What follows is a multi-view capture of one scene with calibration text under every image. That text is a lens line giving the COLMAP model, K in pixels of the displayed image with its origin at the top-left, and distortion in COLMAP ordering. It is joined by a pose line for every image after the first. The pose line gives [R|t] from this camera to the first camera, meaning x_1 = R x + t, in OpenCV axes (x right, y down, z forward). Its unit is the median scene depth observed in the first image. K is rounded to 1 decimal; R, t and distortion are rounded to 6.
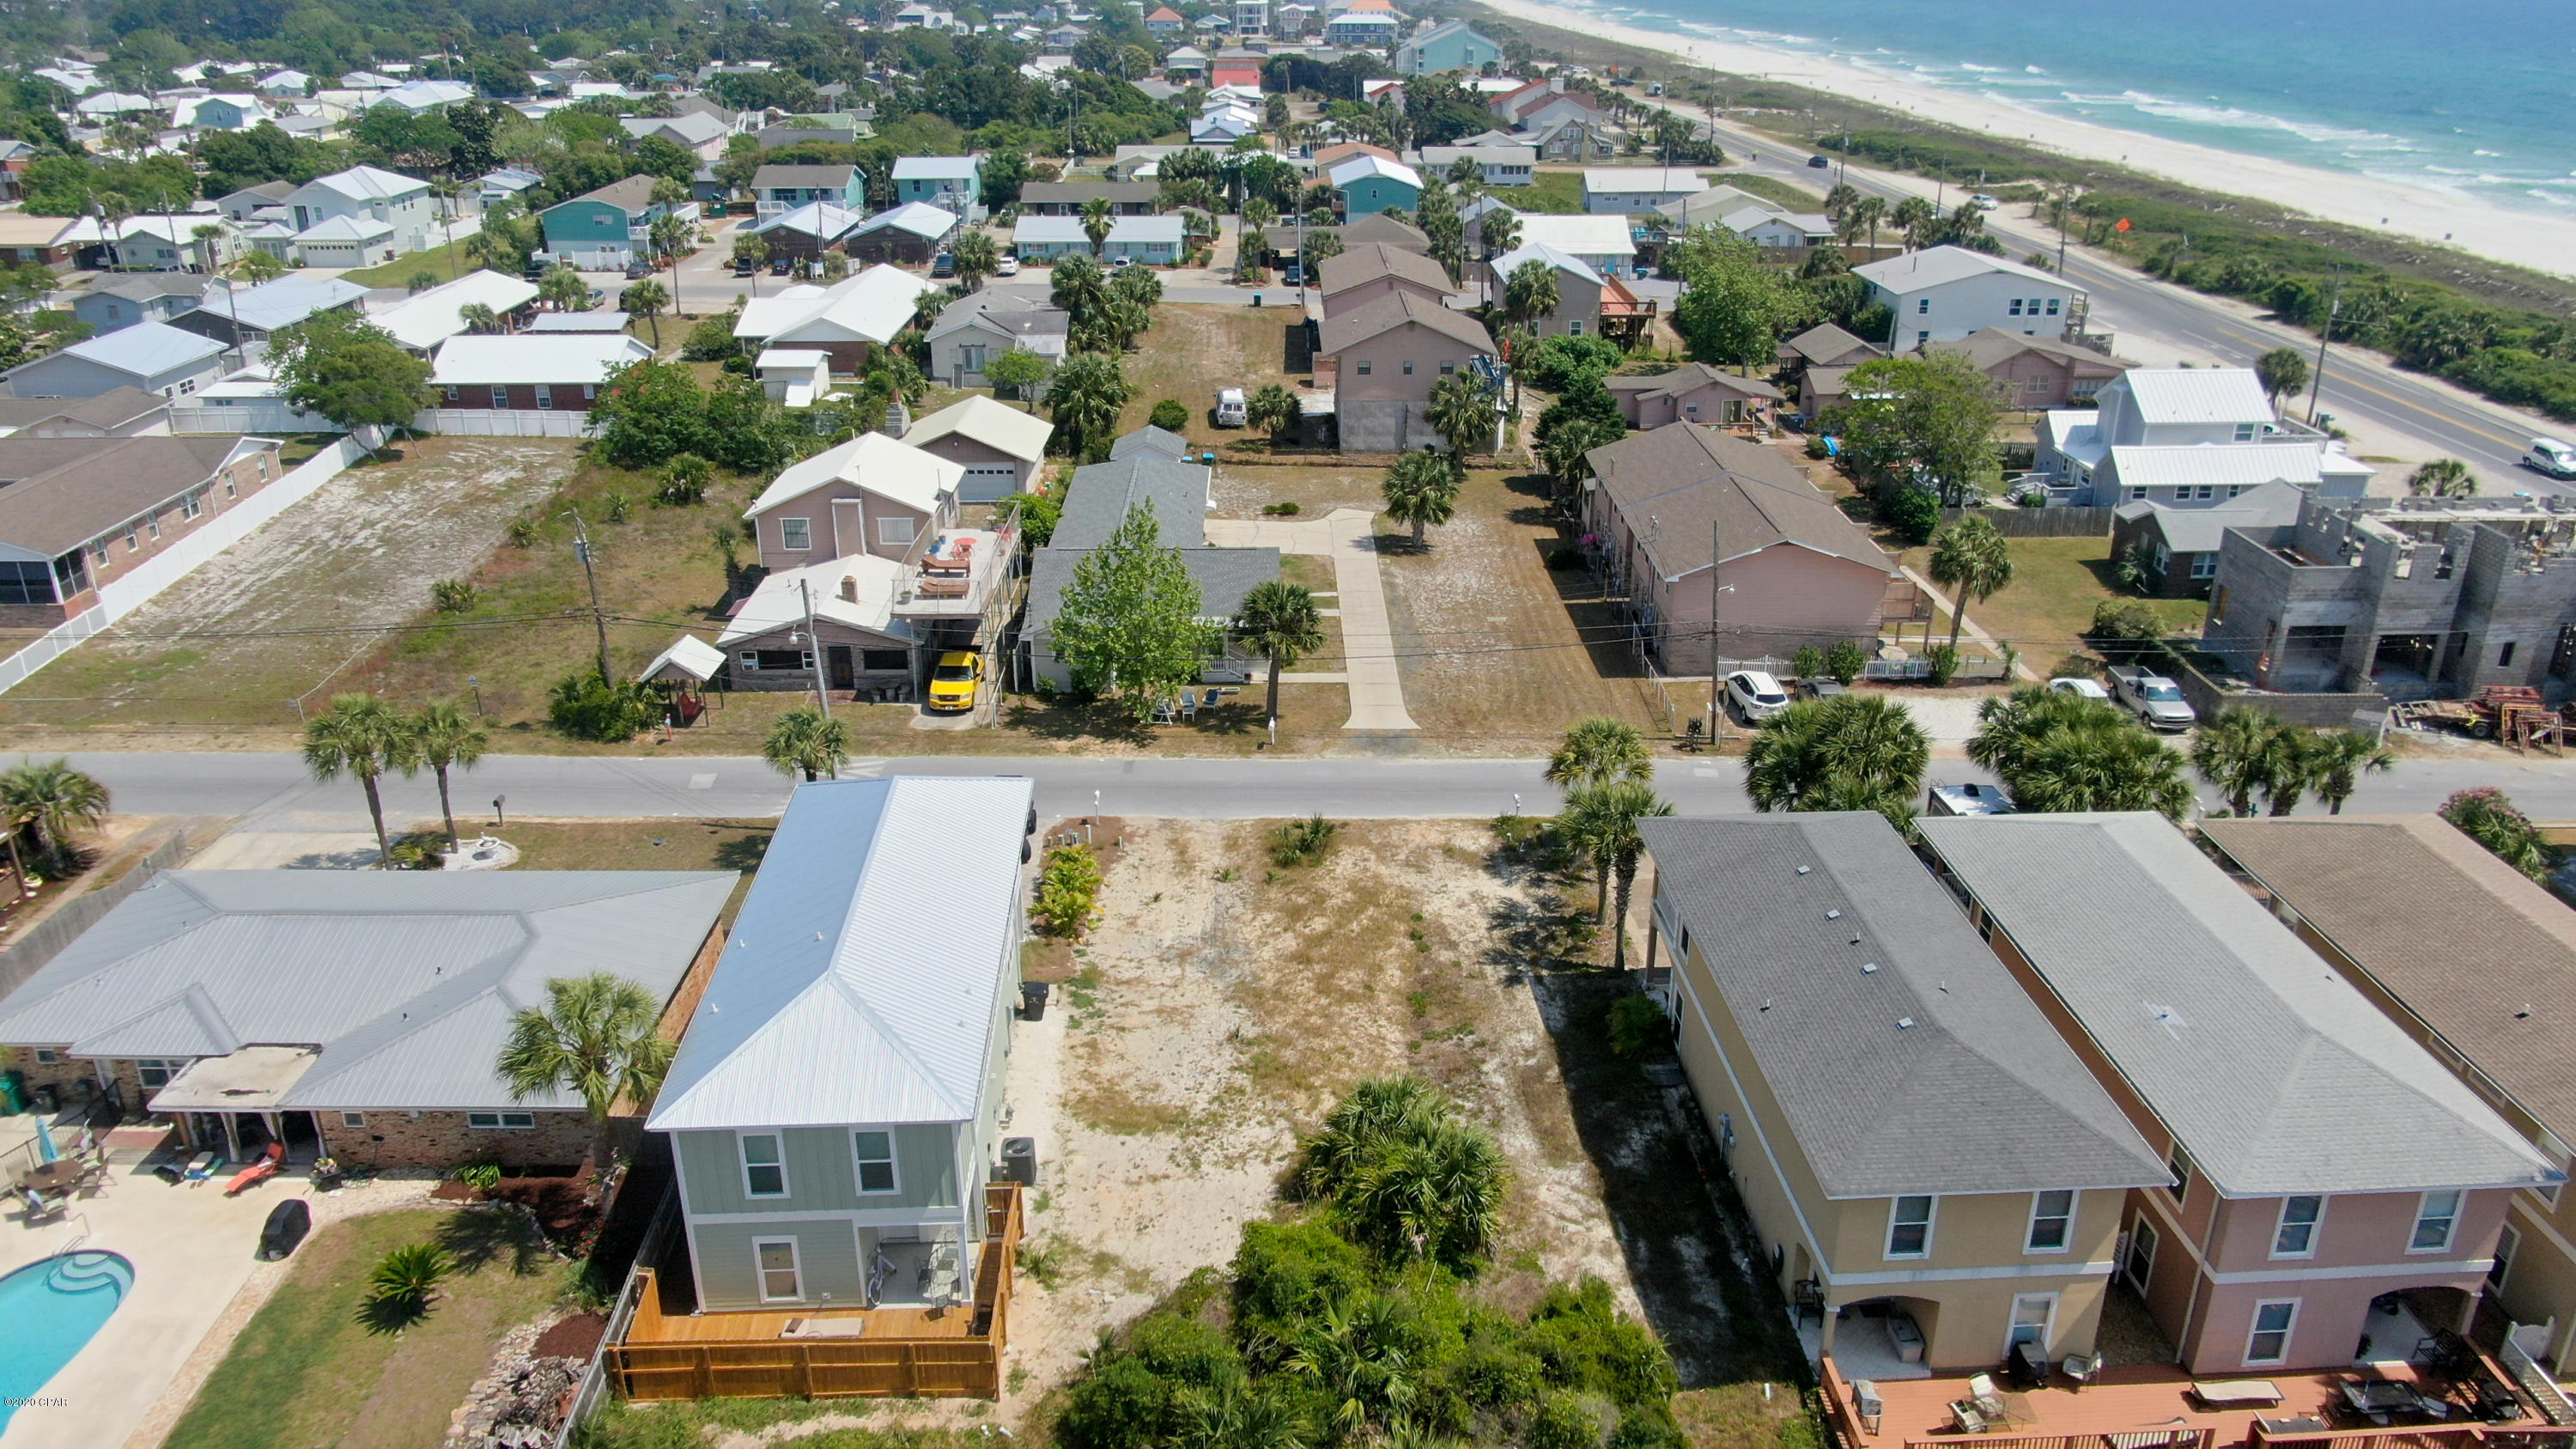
lens RADIAL K [[1849.5, 0, 1288.0], [0, 1849.5, 724.5], [0, 0, 1]] dist [-0.019899, 0.008740]
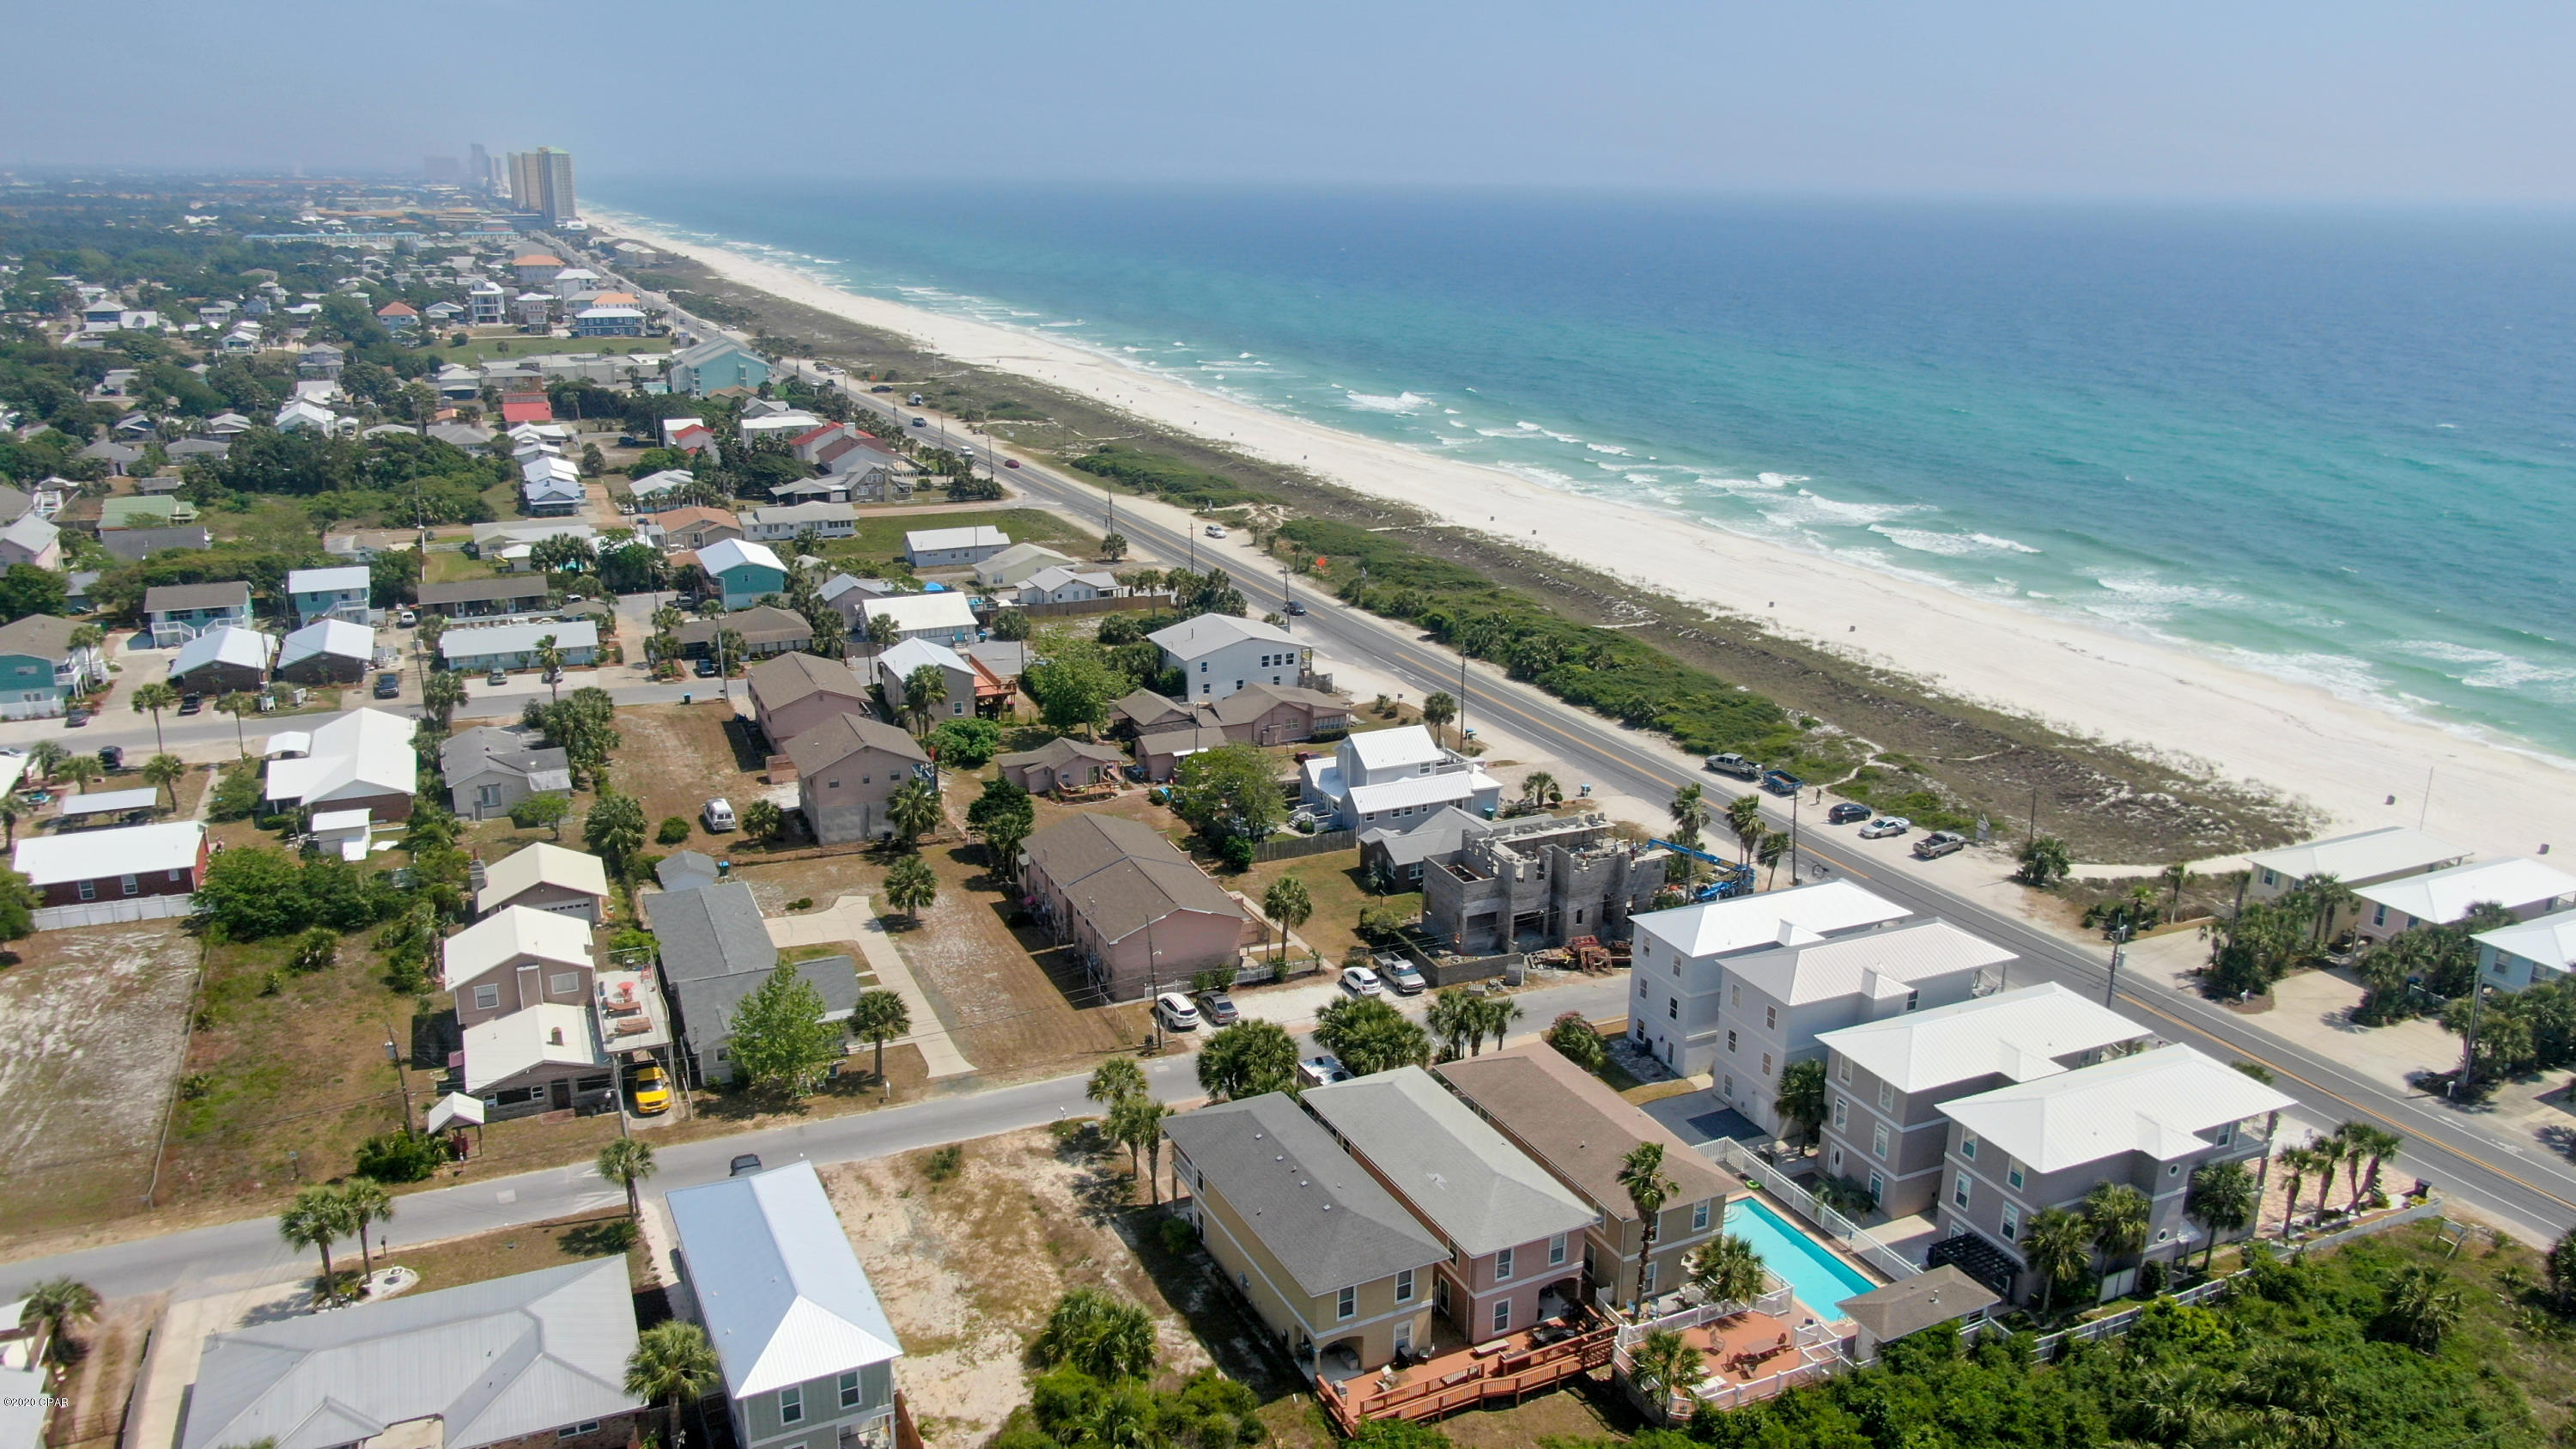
lens RADIAL K [[1849.5, 0, 1288.0], [0, 1849.5, 724.5], [0, 0, 1]] dist [-0.019899, 0.008740]
pose [[0.916693, -0.101966, 0.386364, -0.252086], [0.142643, 0.986693, -0.078037, -0.121738], [-0.373265, 0.126648, 0.919039, -0.537533]]
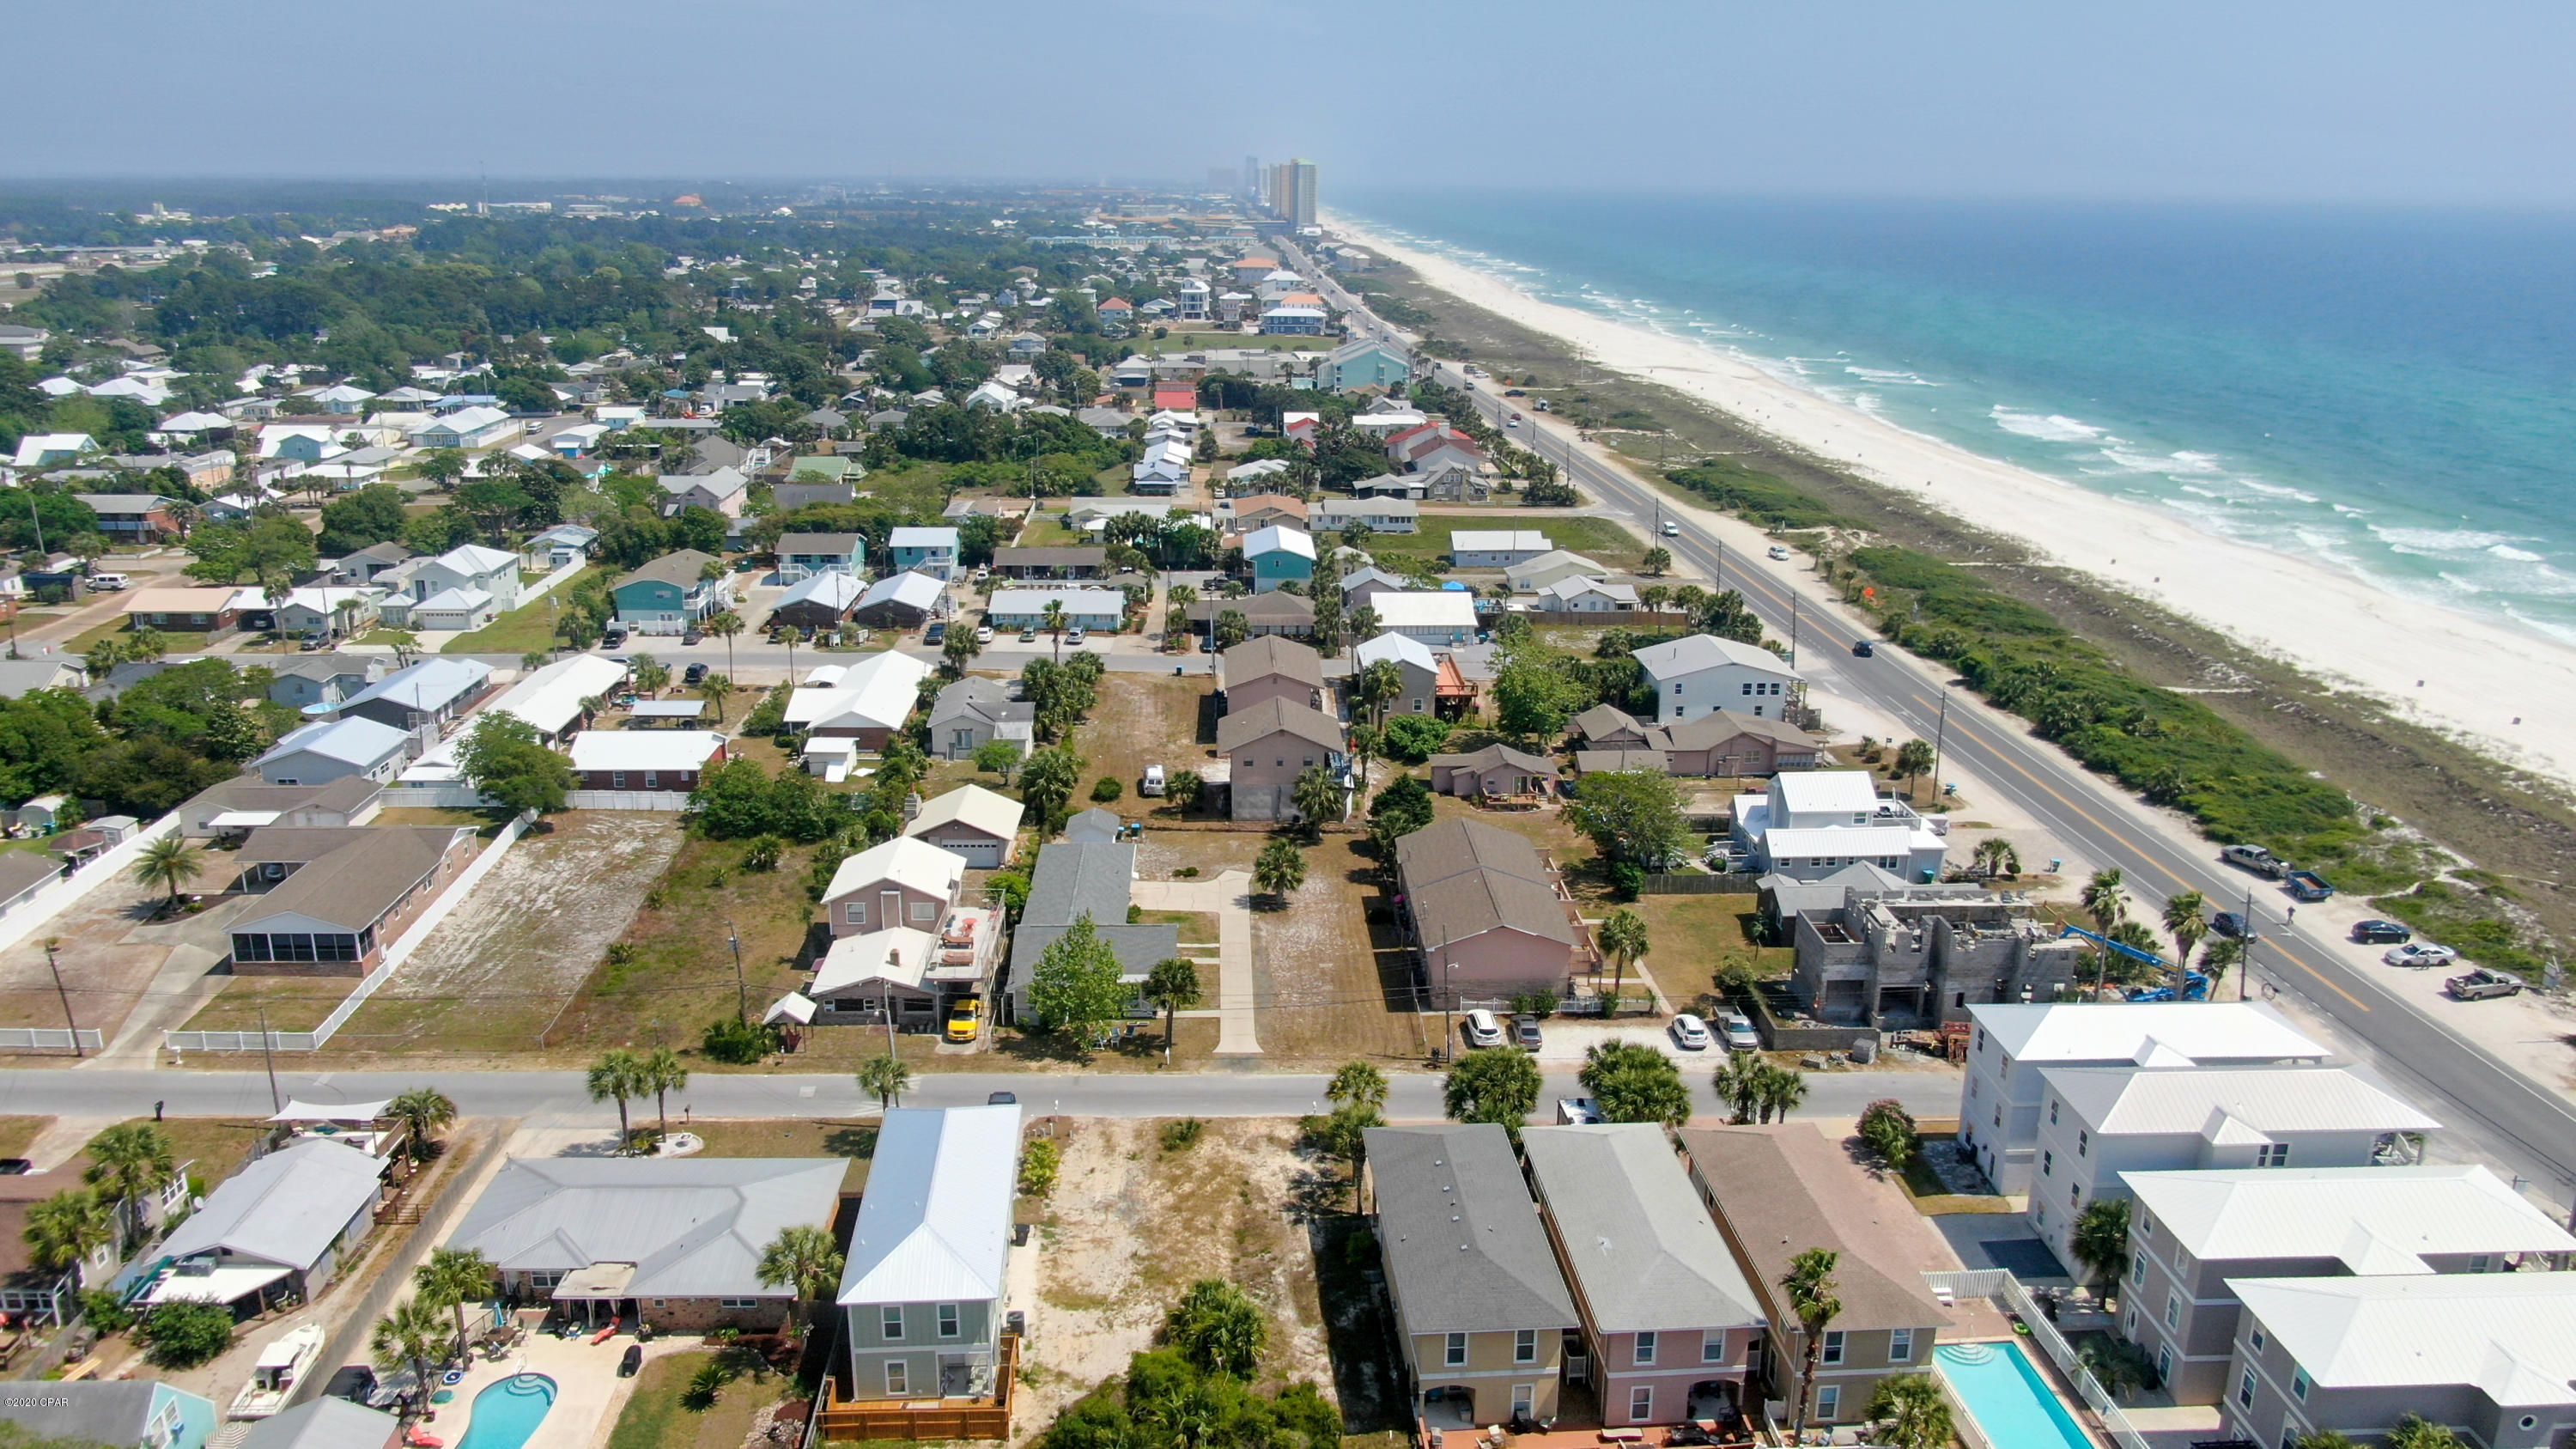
lens RADIAL K [[1849.5, 0, 1288.0], [0, 1849.5, 724.5], [0, 0, 1]] dist [-0.019899, 0.008740]
pose [[0.999591, 0.002870, 0.028446, 0.046136], [0.000286, 0.993896, -0.110324, -0.098750], [-0.028589, 0.110287, 0.993488, -0.571046]]
